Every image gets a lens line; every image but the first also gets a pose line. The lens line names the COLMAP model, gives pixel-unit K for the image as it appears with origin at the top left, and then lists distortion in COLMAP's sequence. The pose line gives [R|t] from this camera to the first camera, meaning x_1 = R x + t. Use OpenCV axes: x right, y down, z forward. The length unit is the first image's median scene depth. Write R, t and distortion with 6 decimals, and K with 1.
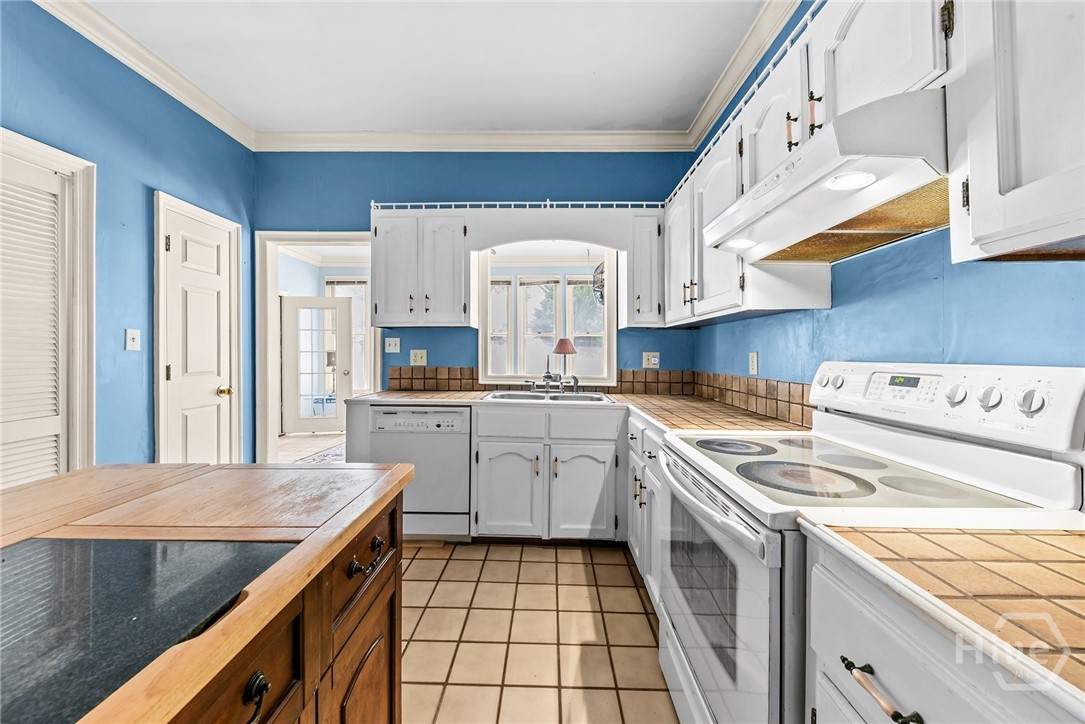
lens RADIAL K [[392.4, 0, 539.7], [0, 392.4, 352.2], [0, 0, 1]] dist [0.000050, -0.000035]
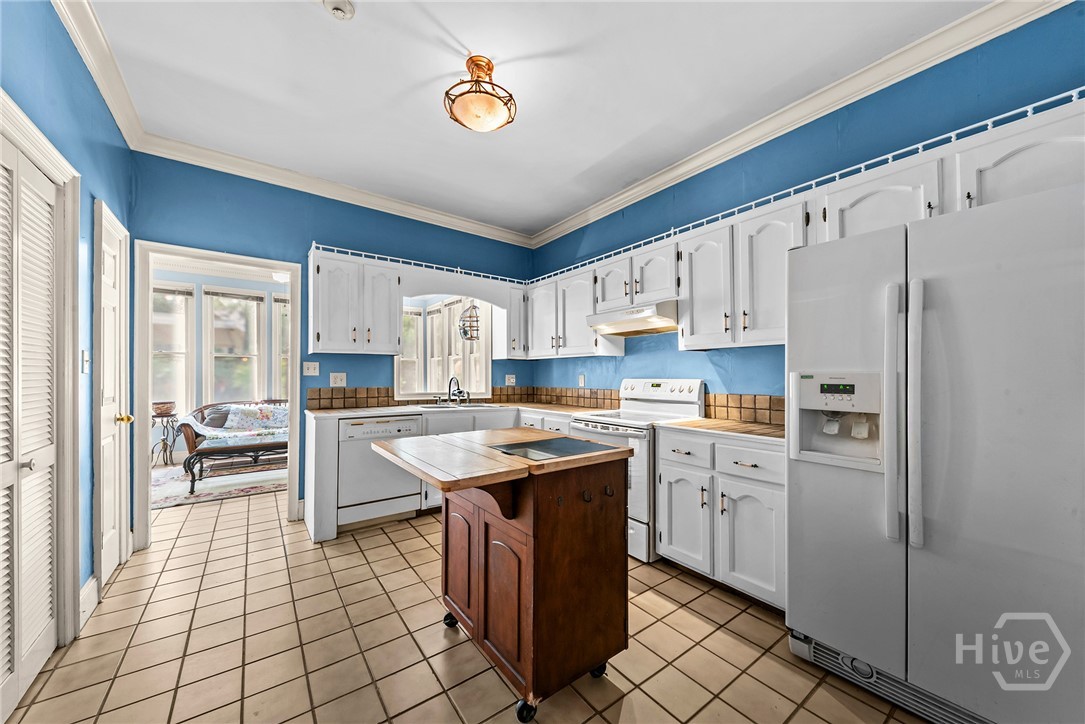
lens RADIAL K [[393.6, 0, 540.9], [0, 393.6, 375.4], [0, 0, 1]] dist [0.000128, -0.000036]
pose [[0.786966, -0.001727, 0.616995, -0.620972], [0.000235, 0.999997, 0.002499, -0.002139], [-0.616997, -0.001822, 0.786963, -0.301820]]
